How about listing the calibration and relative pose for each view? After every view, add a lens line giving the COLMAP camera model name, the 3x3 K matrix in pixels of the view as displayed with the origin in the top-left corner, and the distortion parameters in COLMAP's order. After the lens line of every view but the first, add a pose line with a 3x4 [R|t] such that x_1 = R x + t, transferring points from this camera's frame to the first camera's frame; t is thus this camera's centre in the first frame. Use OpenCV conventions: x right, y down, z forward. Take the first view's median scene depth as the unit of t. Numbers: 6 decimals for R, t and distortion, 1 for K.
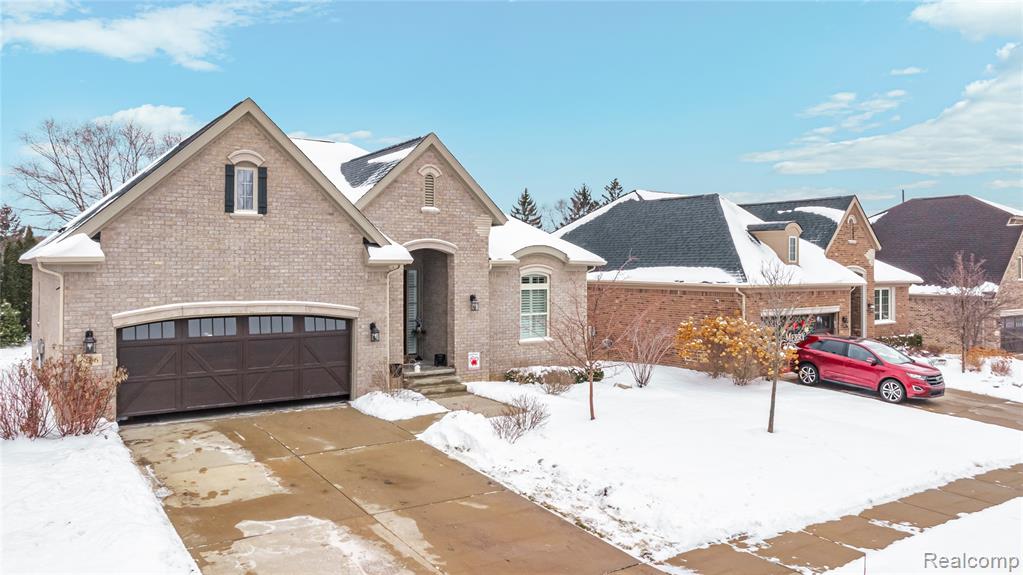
lens RADIAL K [[709.6, 0, 510.7], [0, 709.6, 259.6], [0, 0, 1]] dist [-0.028044, -0.003273]
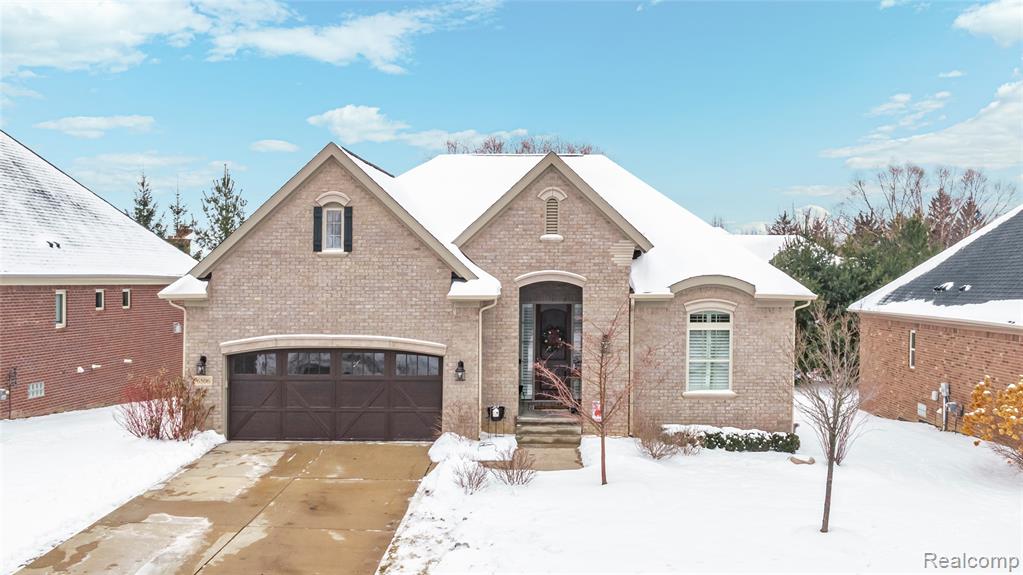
lens RADIAL K [[921.1, 0, 511.7], [0, 921.1, 283.0], [0, 0, 1]] dist [-0.052415, 0.028431]
pose [[0.817583, -0.005101, -0.575789, 0.638684], [0.005148, 0.999986, -0.001550, -0.015150], [0.575788, -0.001696, 0.817597, 0.031101]]
